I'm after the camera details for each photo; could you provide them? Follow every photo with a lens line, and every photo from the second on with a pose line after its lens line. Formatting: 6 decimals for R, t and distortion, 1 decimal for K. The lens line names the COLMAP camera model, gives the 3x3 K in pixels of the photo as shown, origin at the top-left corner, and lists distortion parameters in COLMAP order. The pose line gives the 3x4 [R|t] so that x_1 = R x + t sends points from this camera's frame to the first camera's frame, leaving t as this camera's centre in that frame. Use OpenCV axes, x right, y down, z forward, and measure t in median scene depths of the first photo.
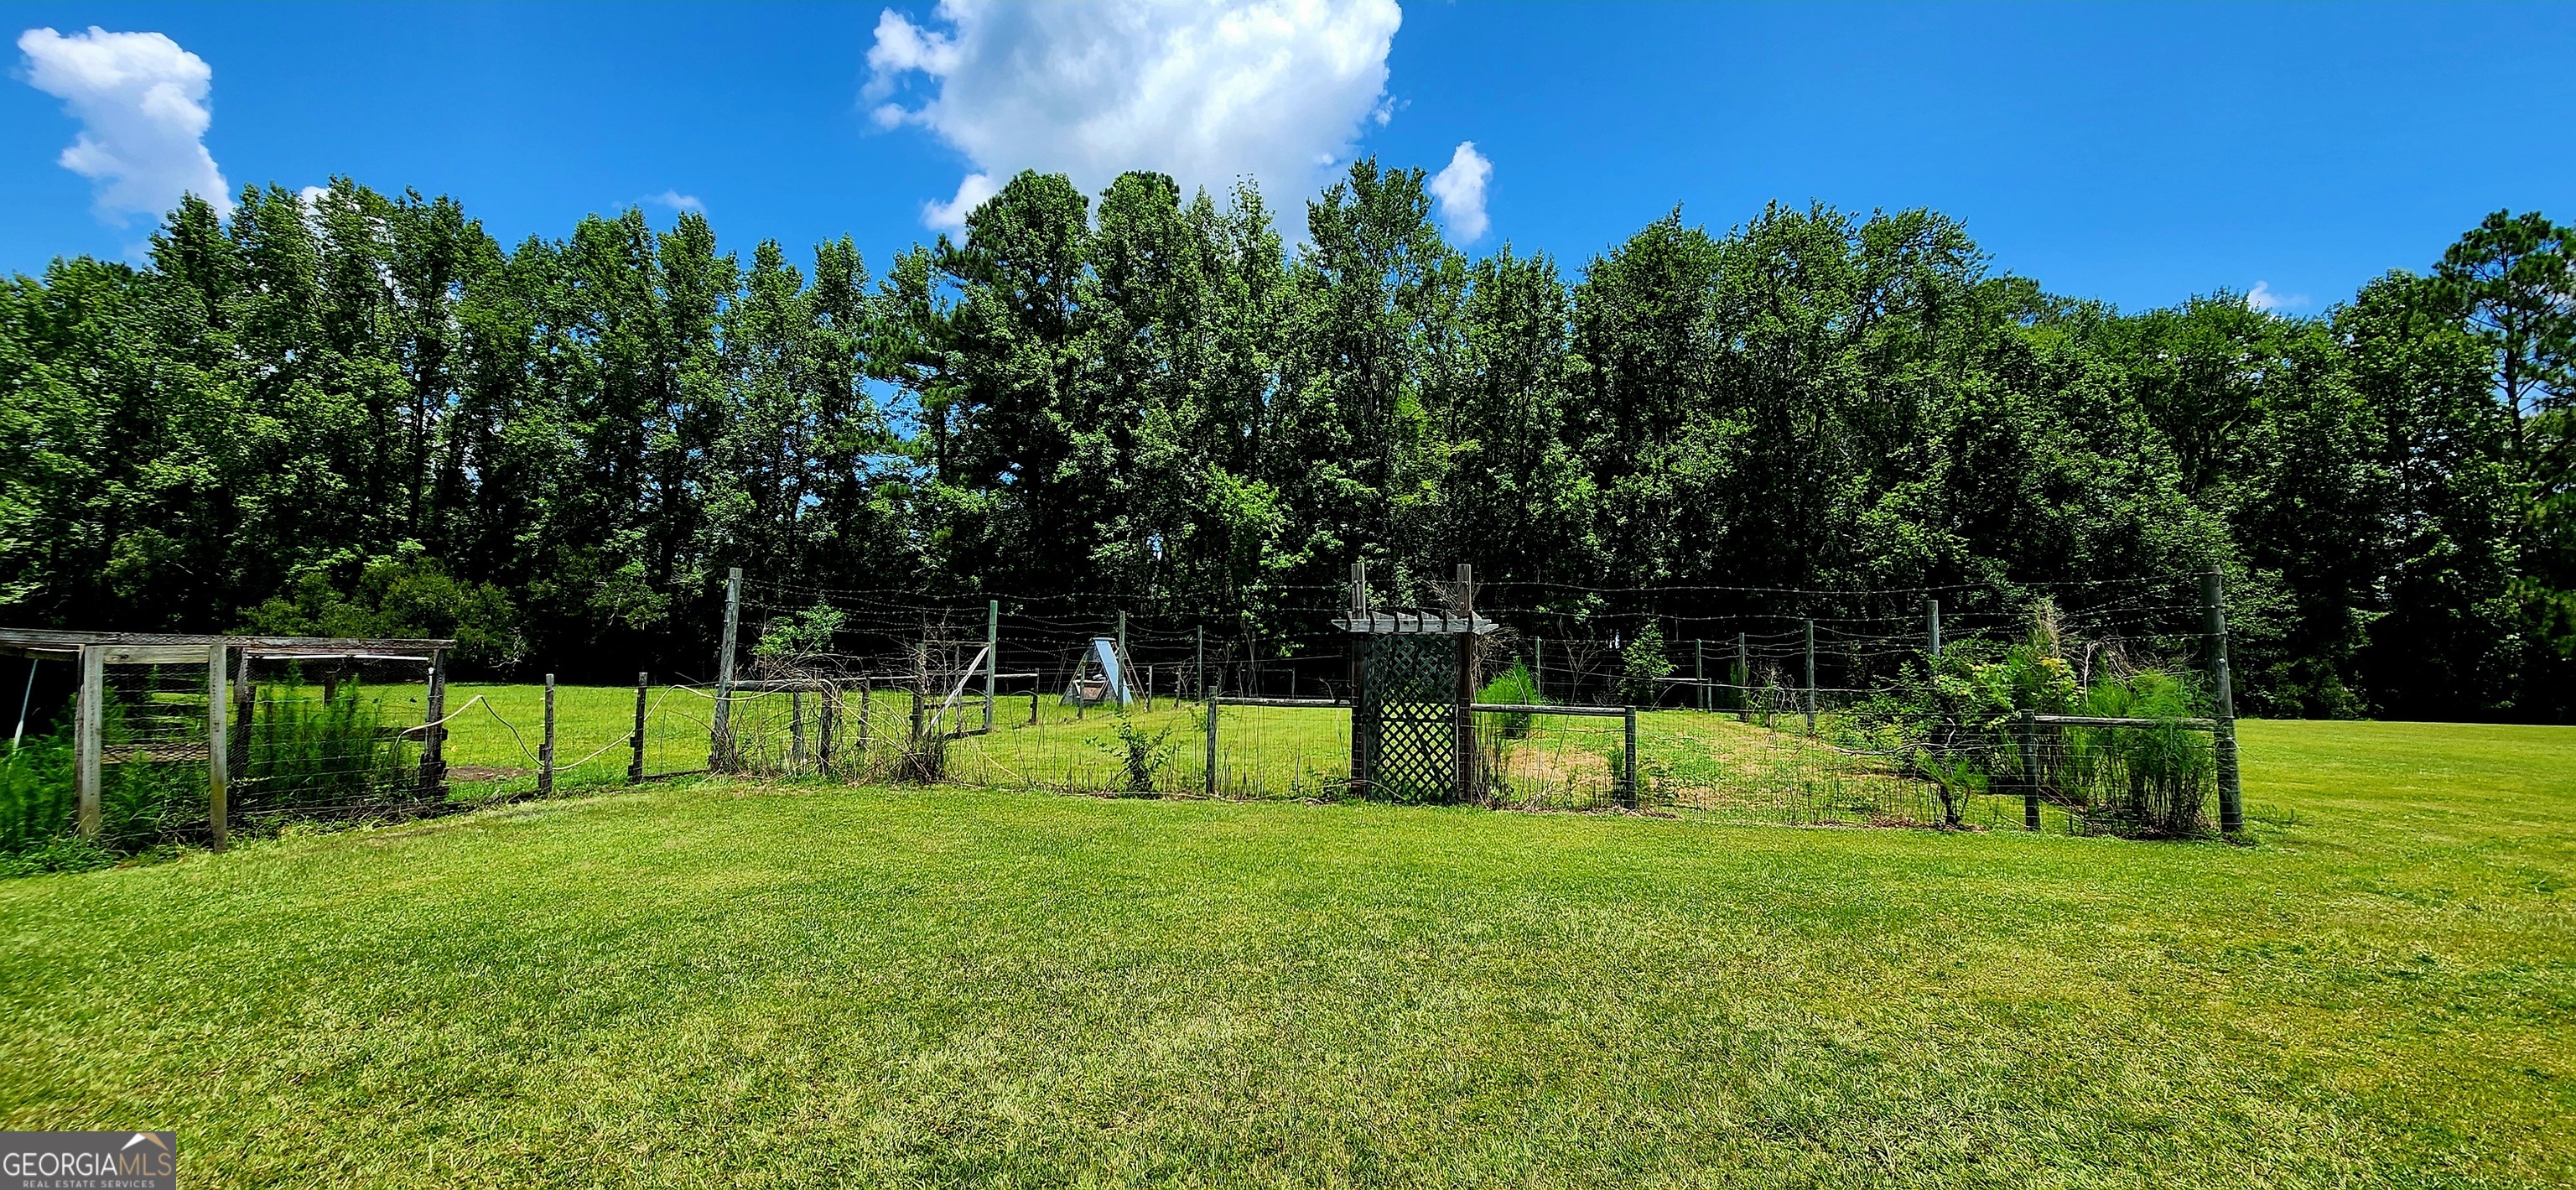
lens RADIAL K [[1051.9, 0, 1302.0], [0, 1051.9, 583.0], [0, 0, 1]] dist [0.002145, 0.000246]
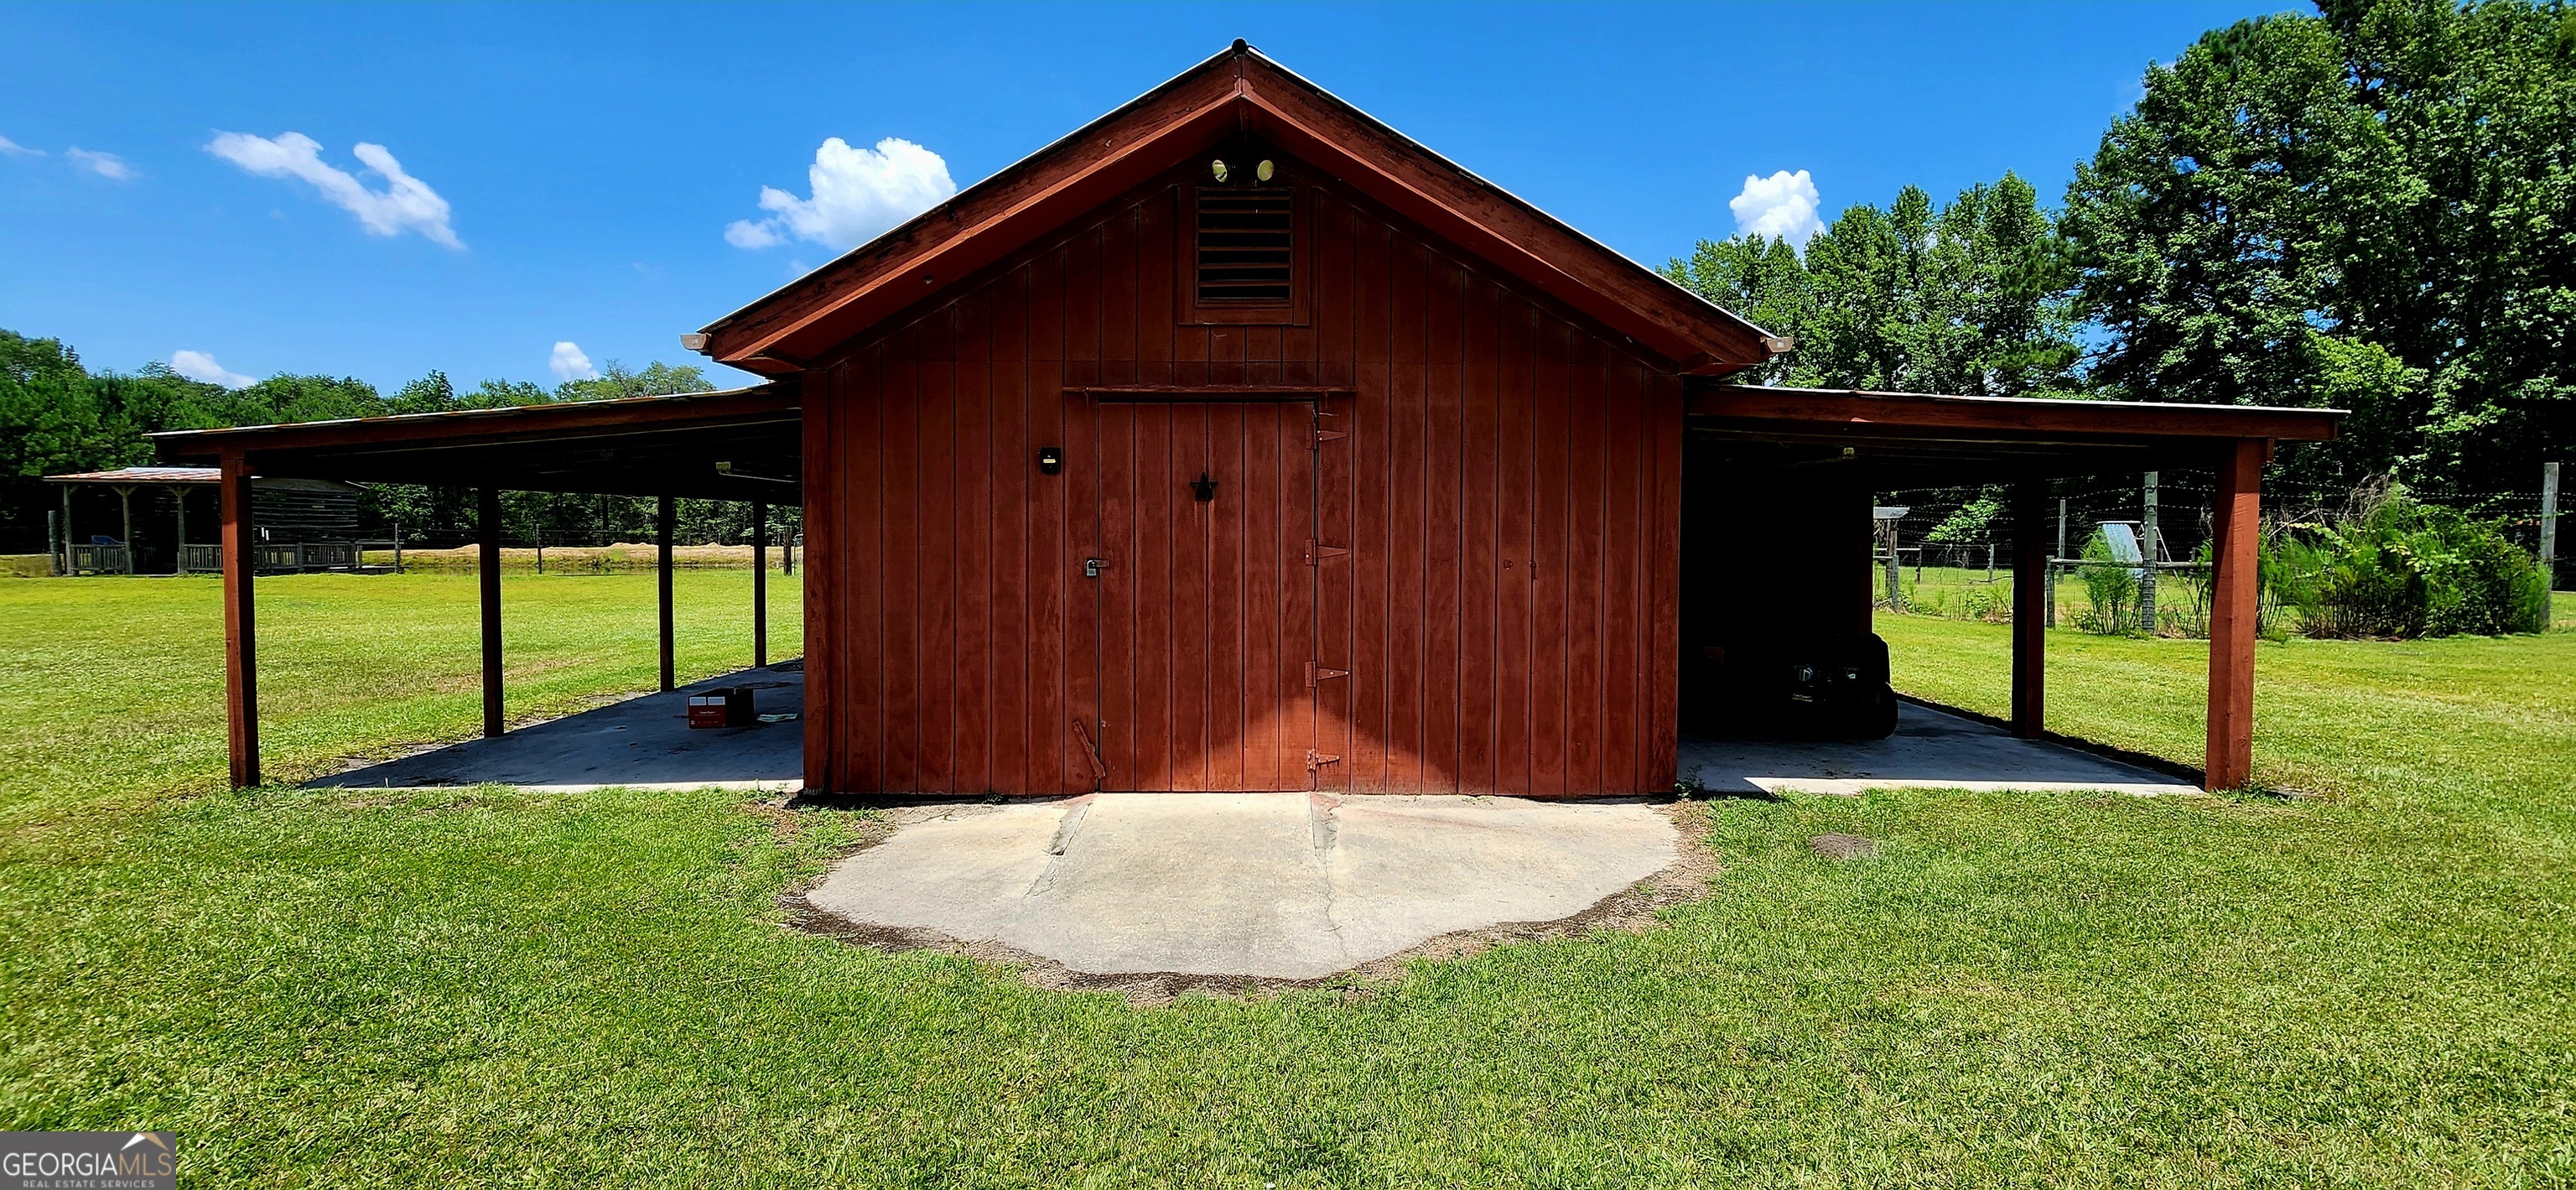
lens RADIAL K [[1051.9, 0, 1302.0], [0, 1051.9, 583.0], [0, 0, 1]] dist [0.002145, 0.000246]
pose [[0.349693, 0.027580, -0.936458, 0.430736], [0.067192, 0.996254, 0.054432, -0.001189], [0.934452, -0.081957, 0.346530, -0.167905]]
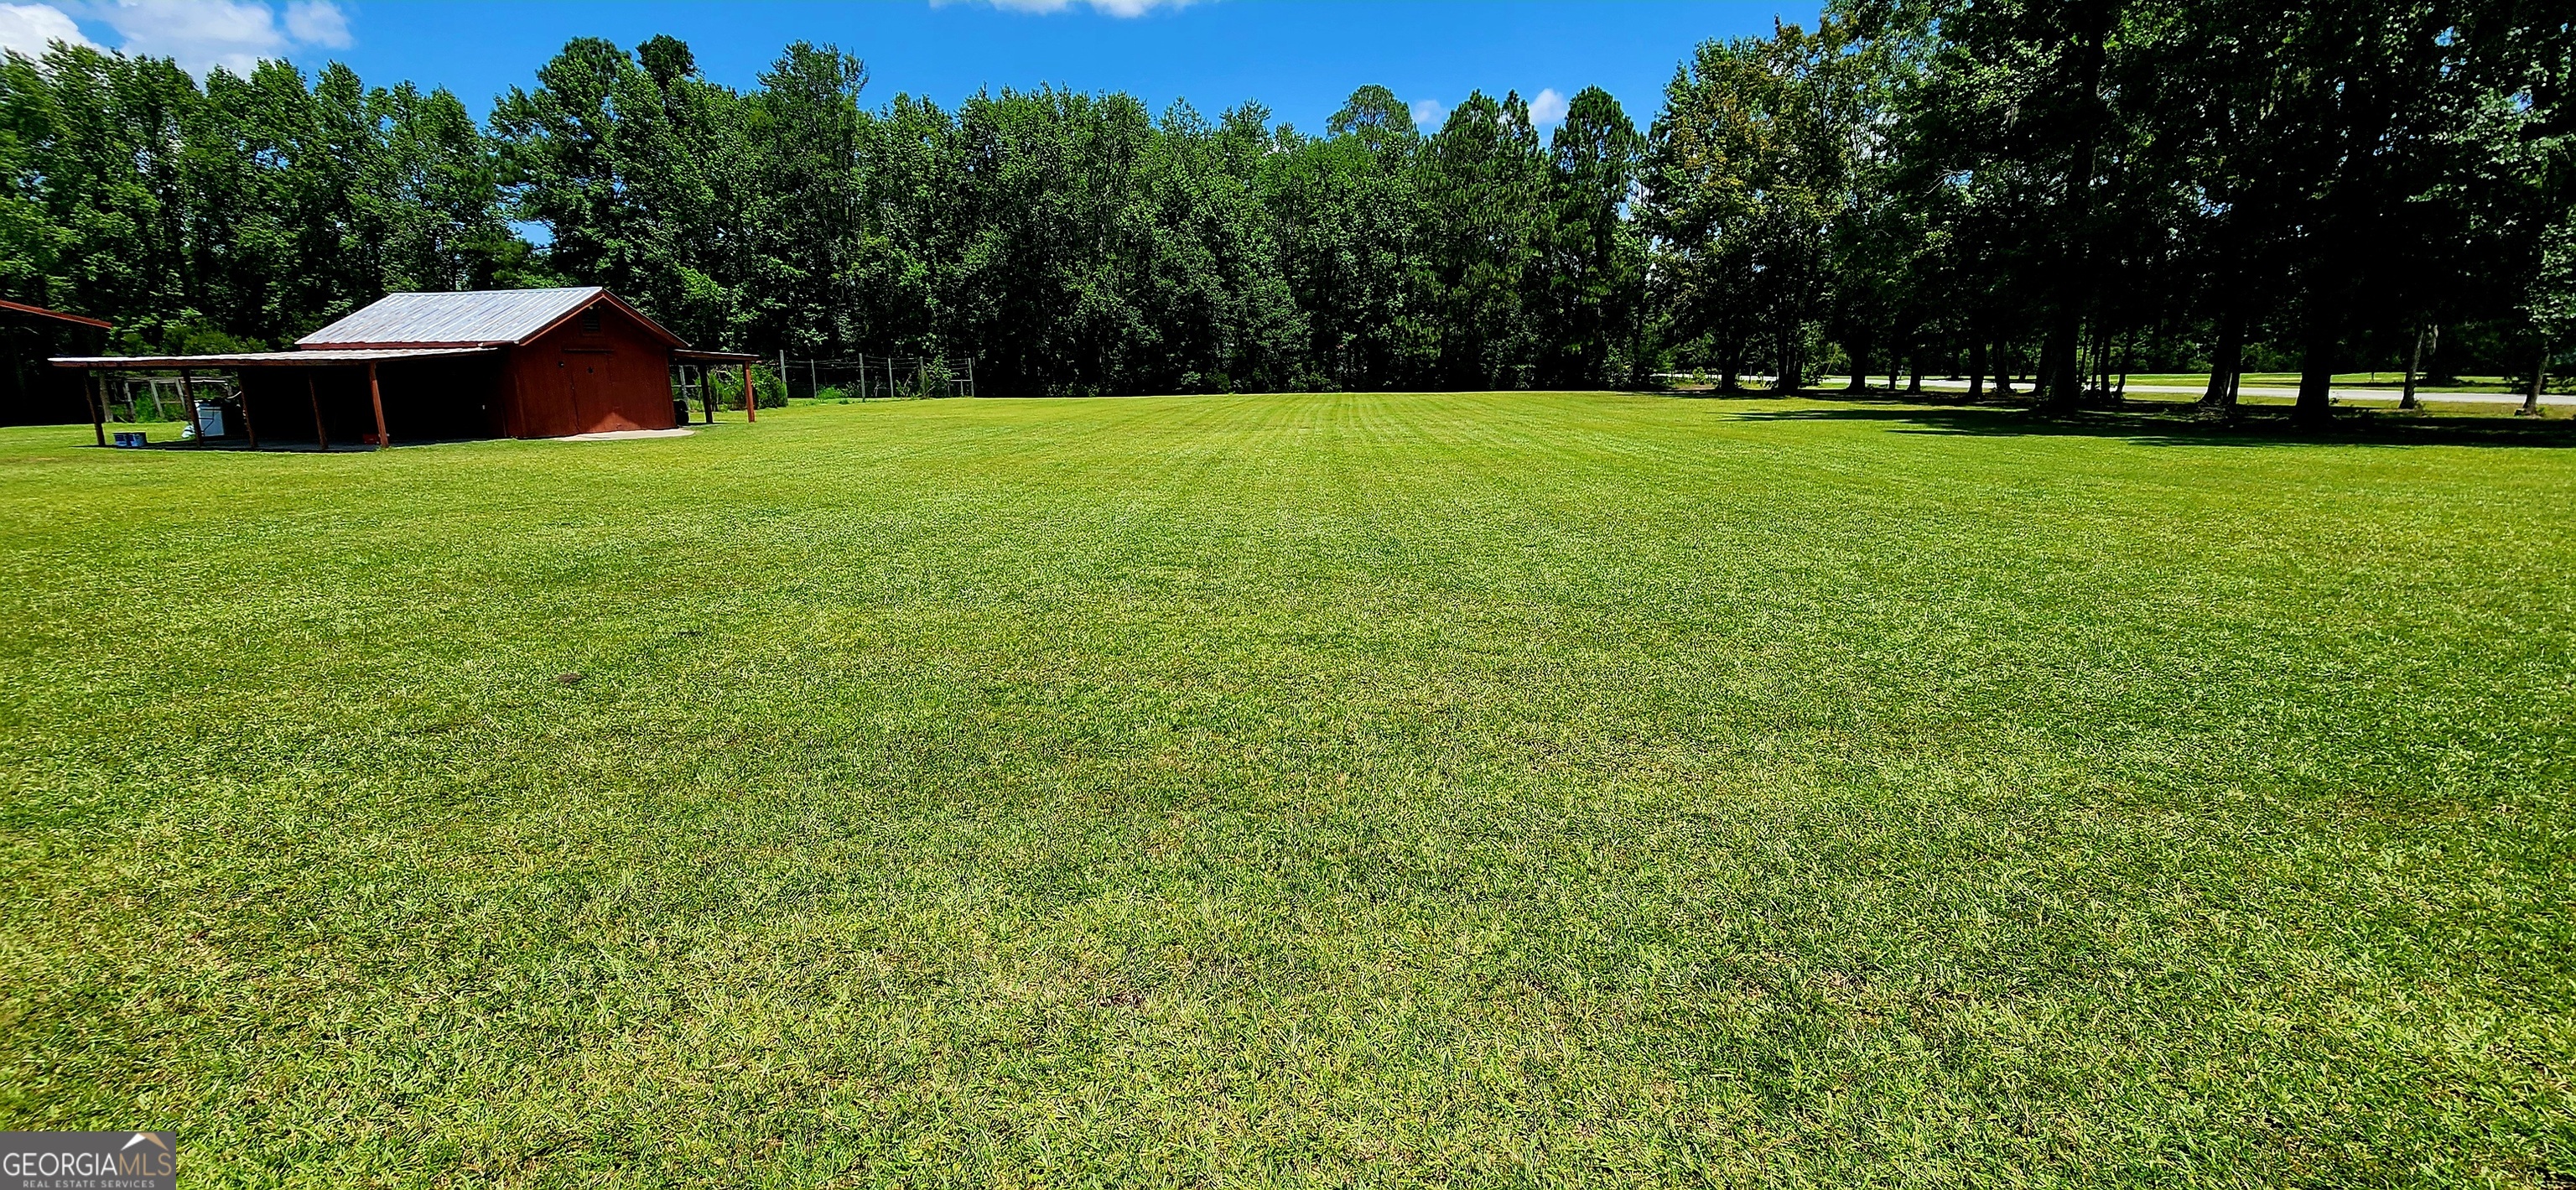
lens RADIAL K [[1075.7, 0, 1295.0], [0, 1075.7, 586.8], [0, 0, 1]] dist [0.002186, 0.000322]
pose [[0.995385, -0.041178, 0.086675, 0.676056], [0.016633, 0.963613, 0.266783, -0.048517], [-0.094507, -0.264110, 0.959851, -0.858550]]
